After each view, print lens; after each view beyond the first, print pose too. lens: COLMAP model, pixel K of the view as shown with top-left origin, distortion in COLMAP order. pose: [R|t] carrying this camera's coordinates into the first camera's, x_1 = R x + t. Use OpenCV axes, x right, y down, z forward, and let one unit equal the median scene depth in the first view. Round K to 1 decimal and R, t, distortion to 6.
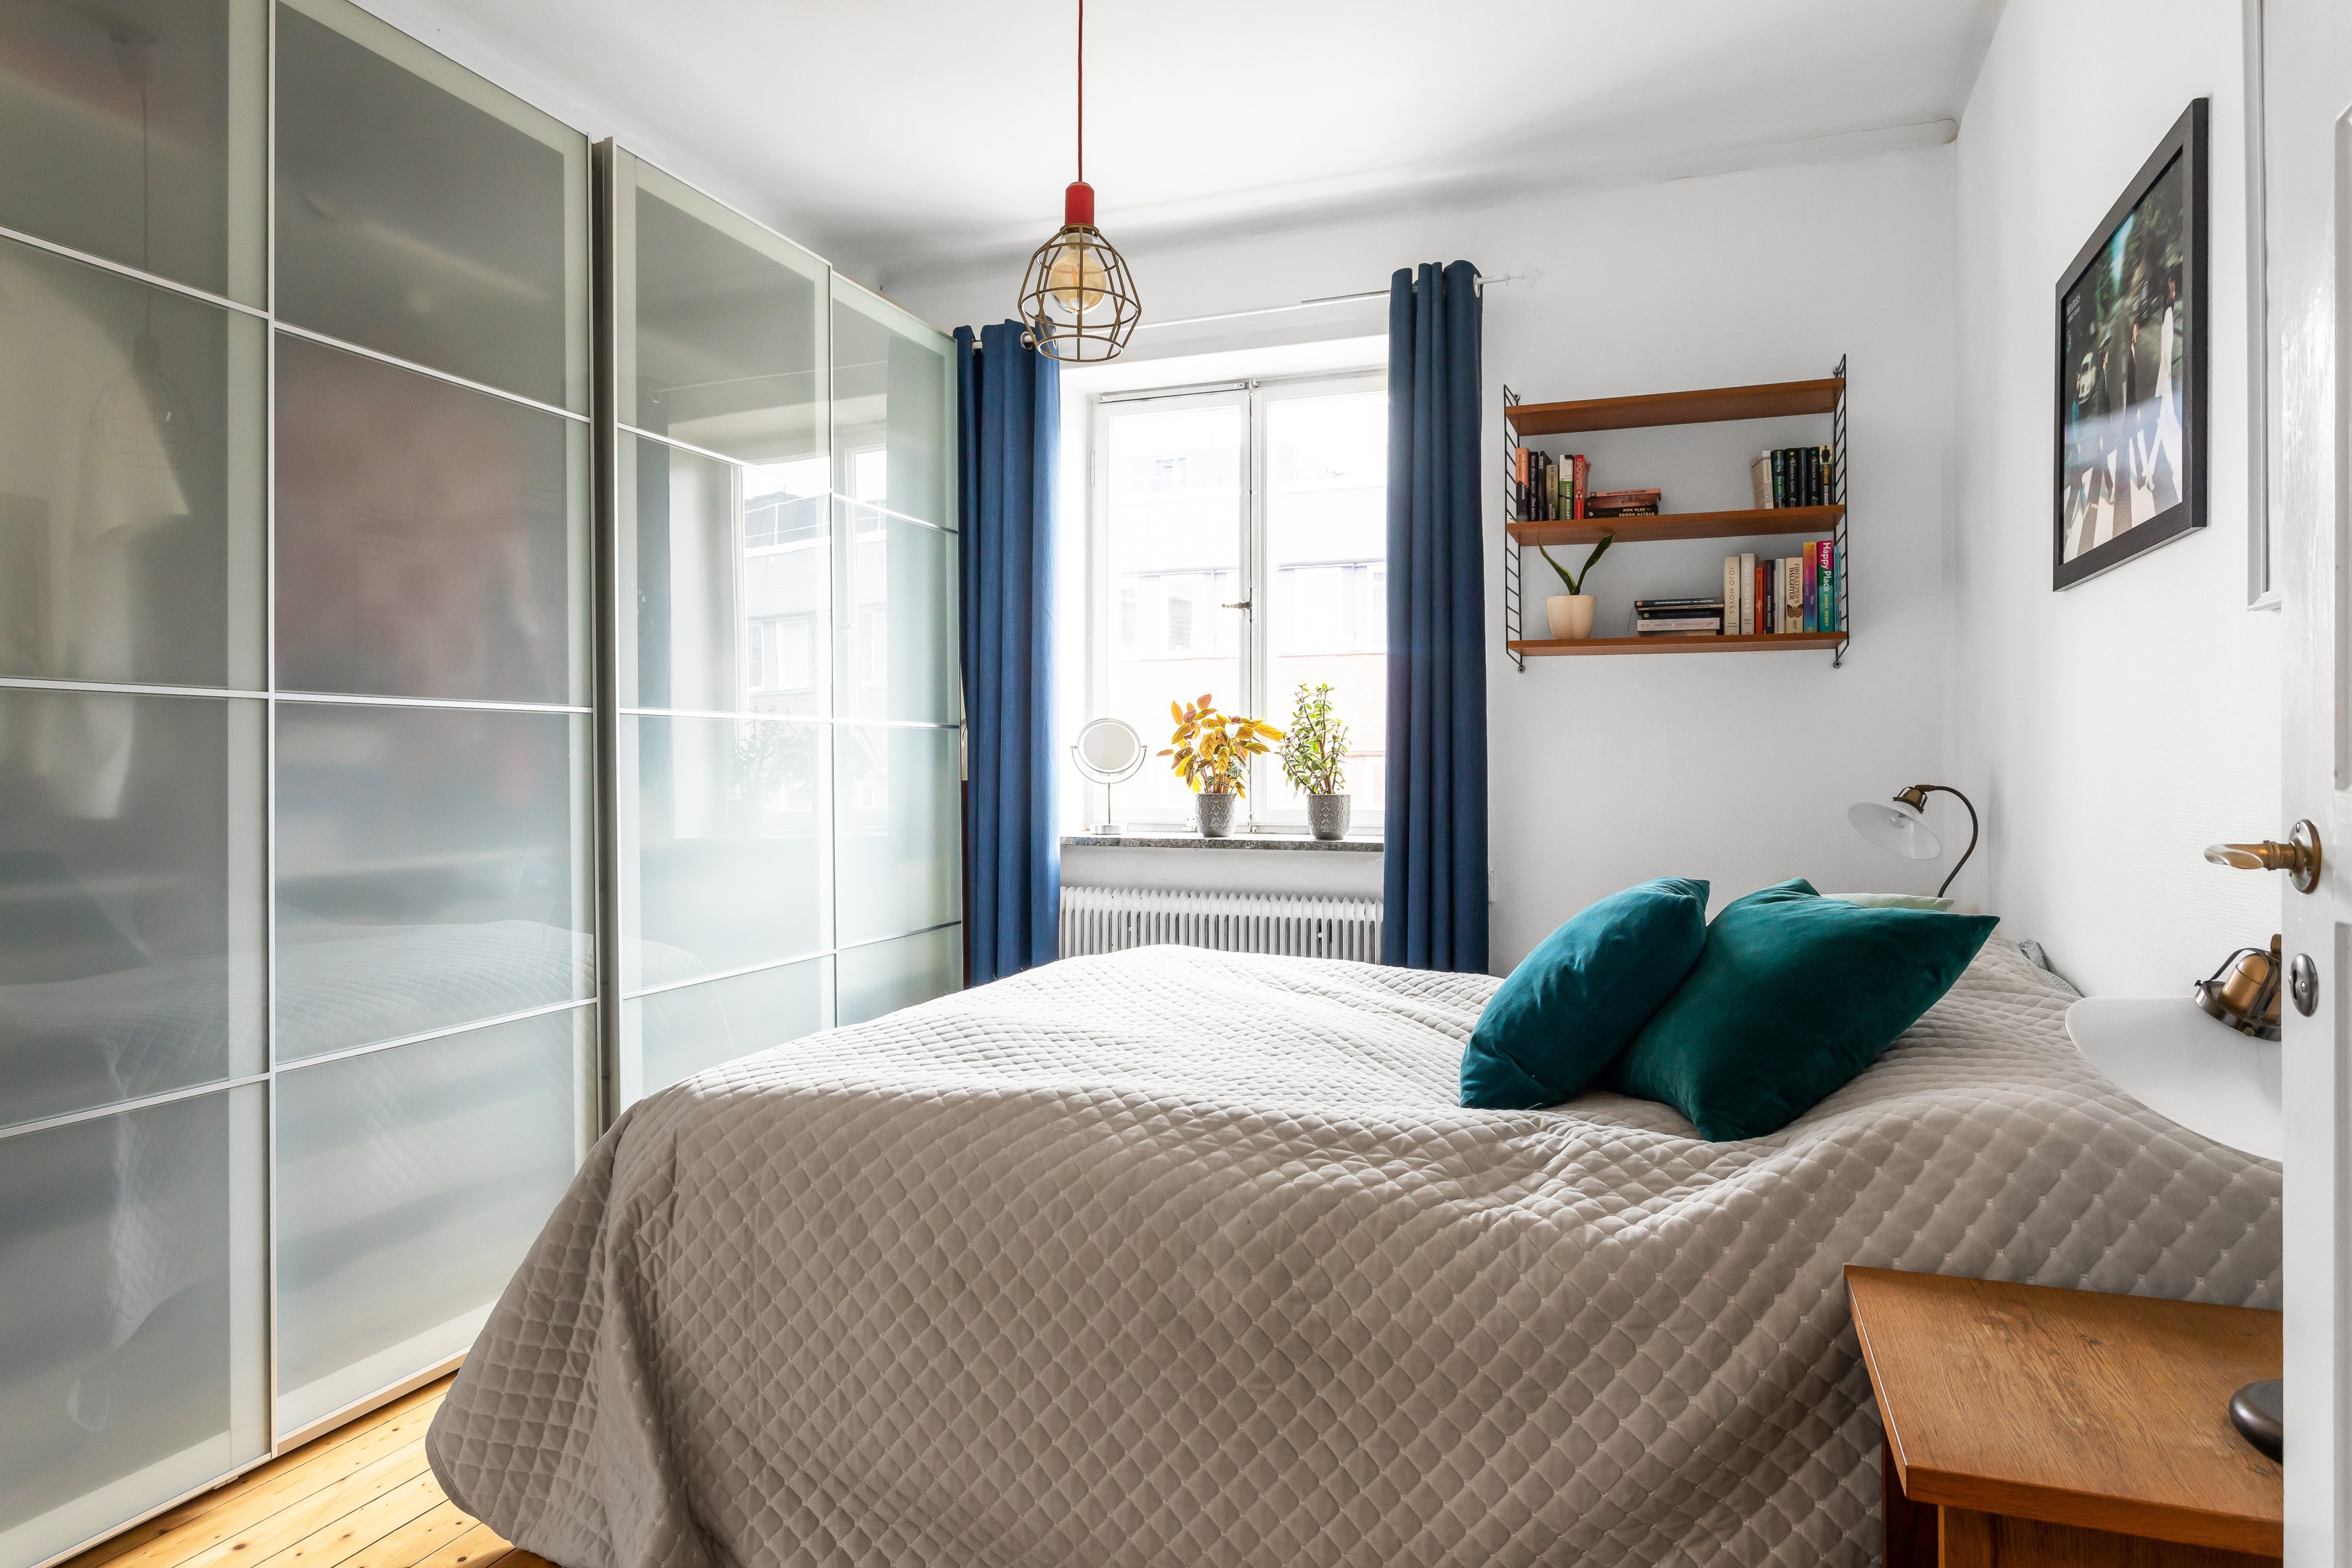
lens RADIAL K [[1535.5, 0, 1179.2], [0, 1535.5, 709.7], [0, 0, 1]] dist [-0.015777, -0.001619]
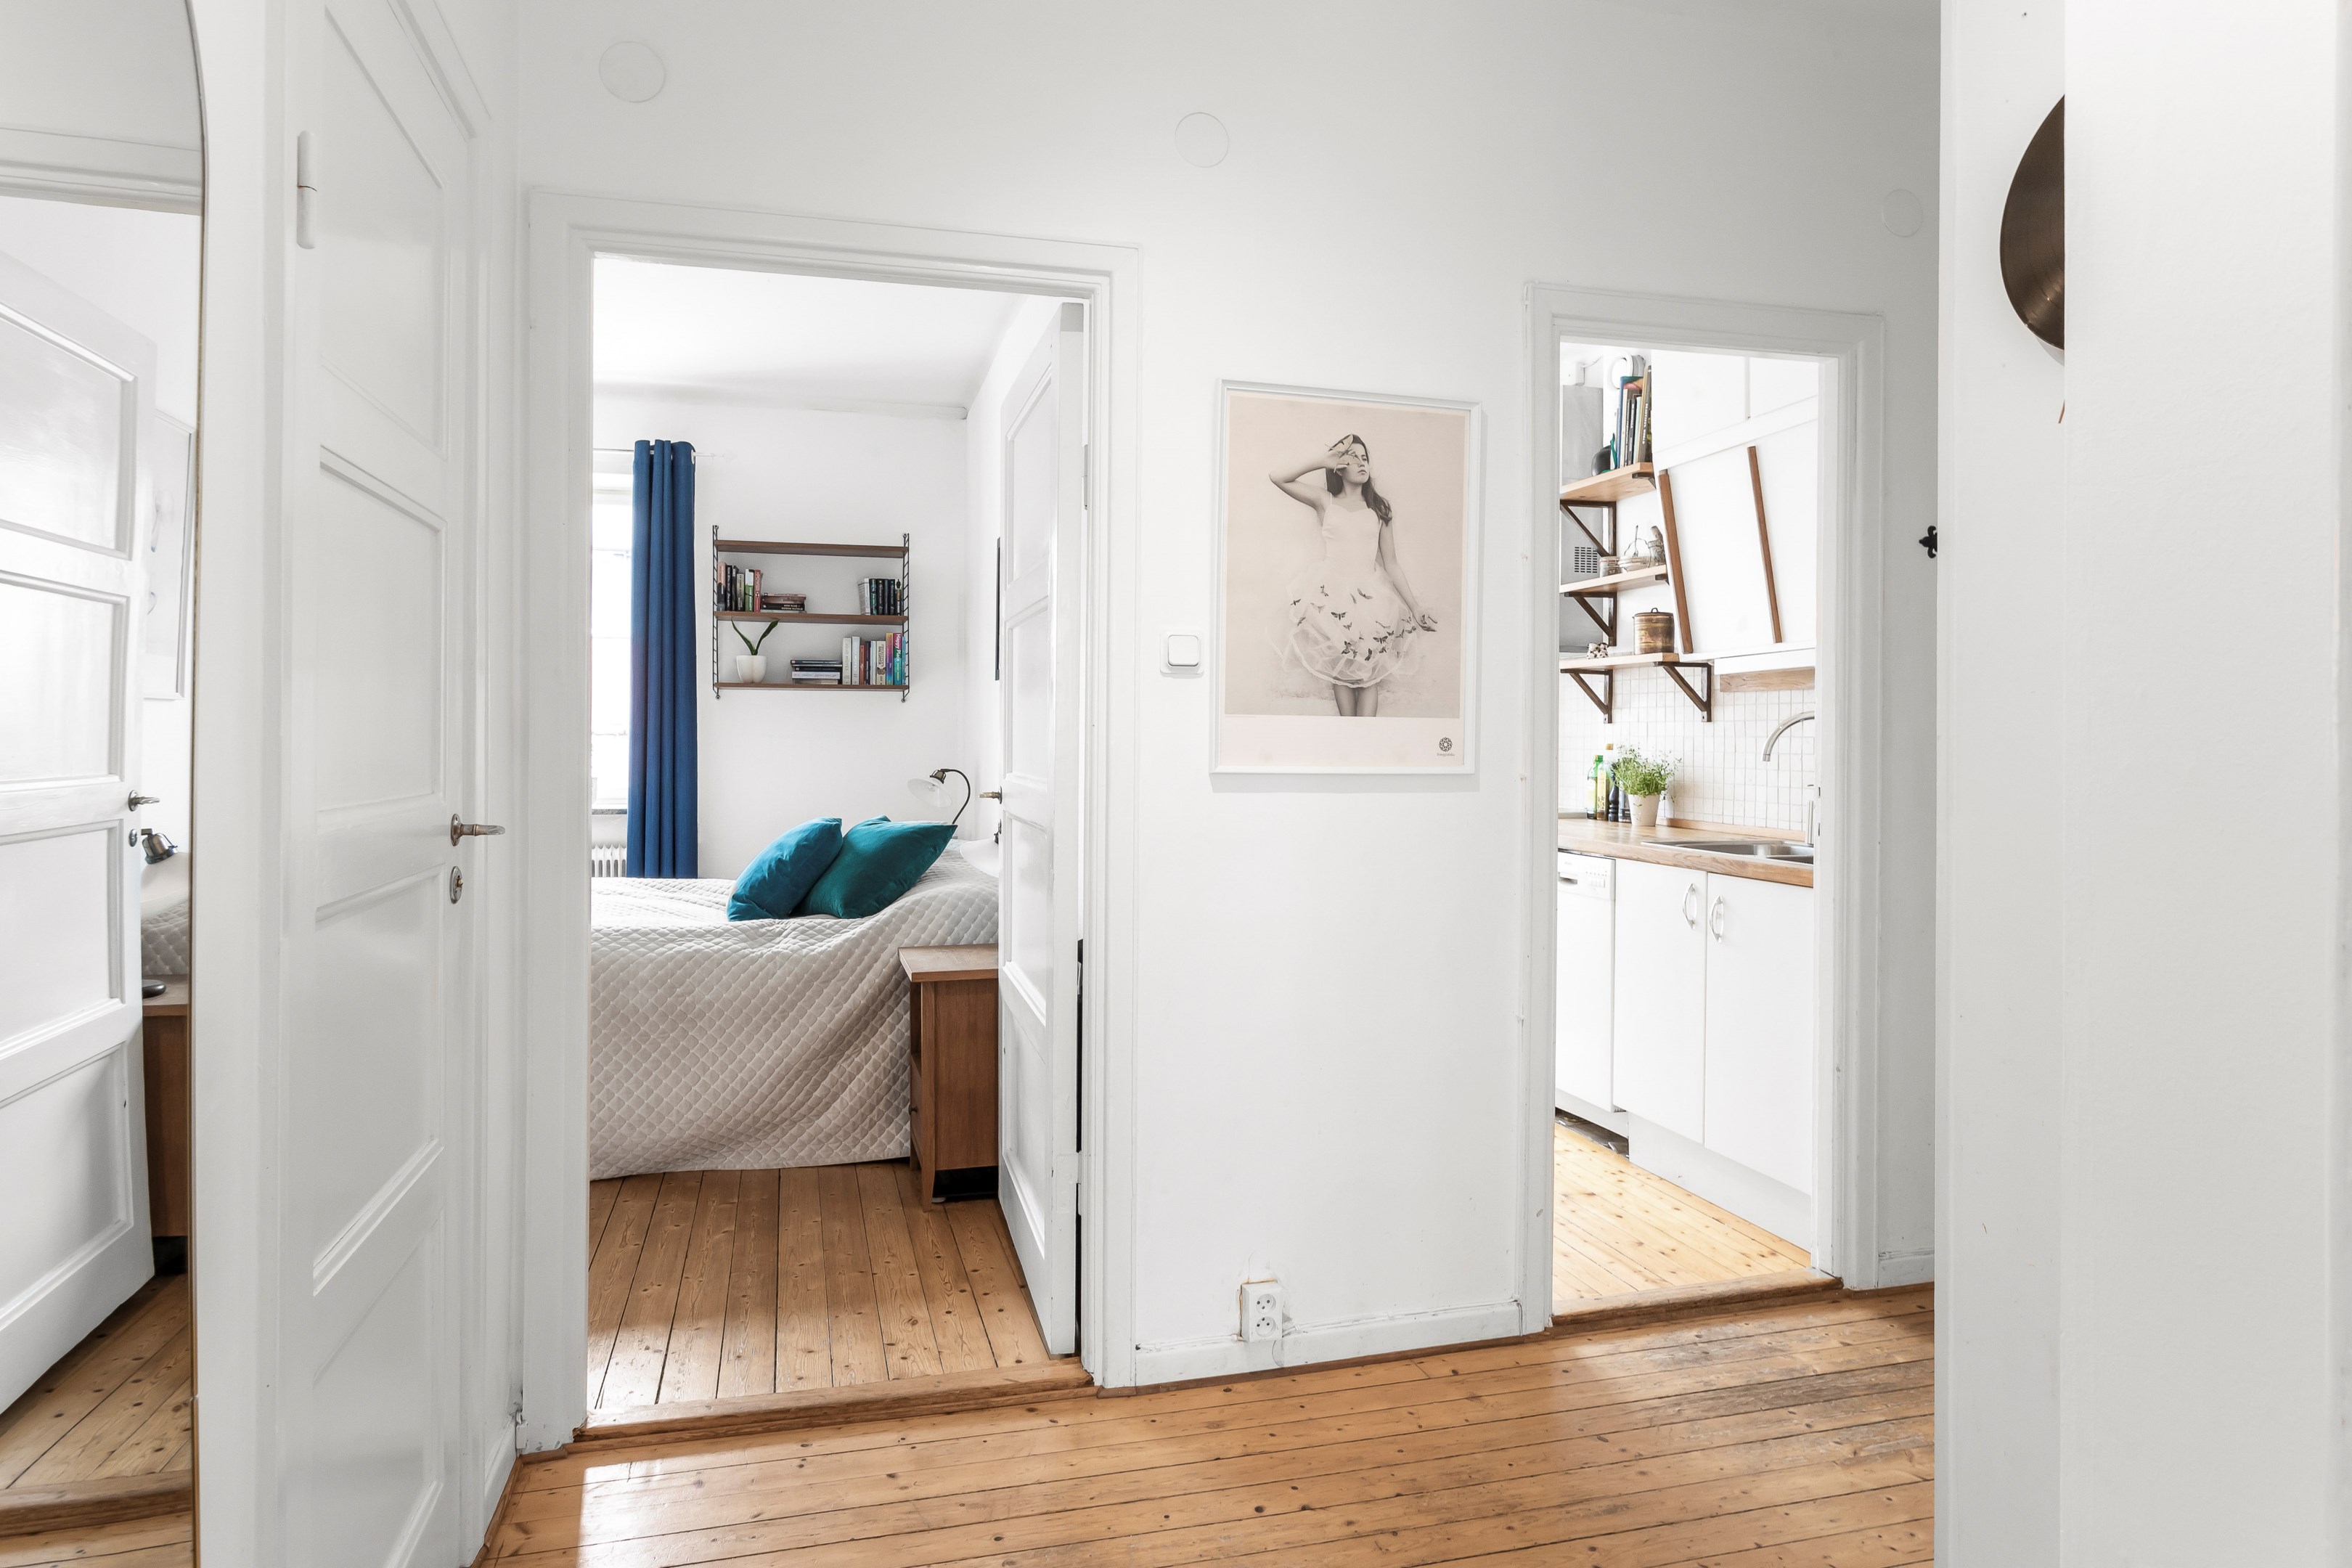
lens RADIAL K [[1363.9, 0, 1154.3], [0, 1363.9, 773.1], [0, 0, 1]] dist [0.001266, 0.003260]
pose [[0.835646, -0.013473, 0.549103, -0.369536], [-0.018746, 0.998417, 0.053026, -0.065433], [-0.548948, -0.054605, 0.834071, -0.907364]]
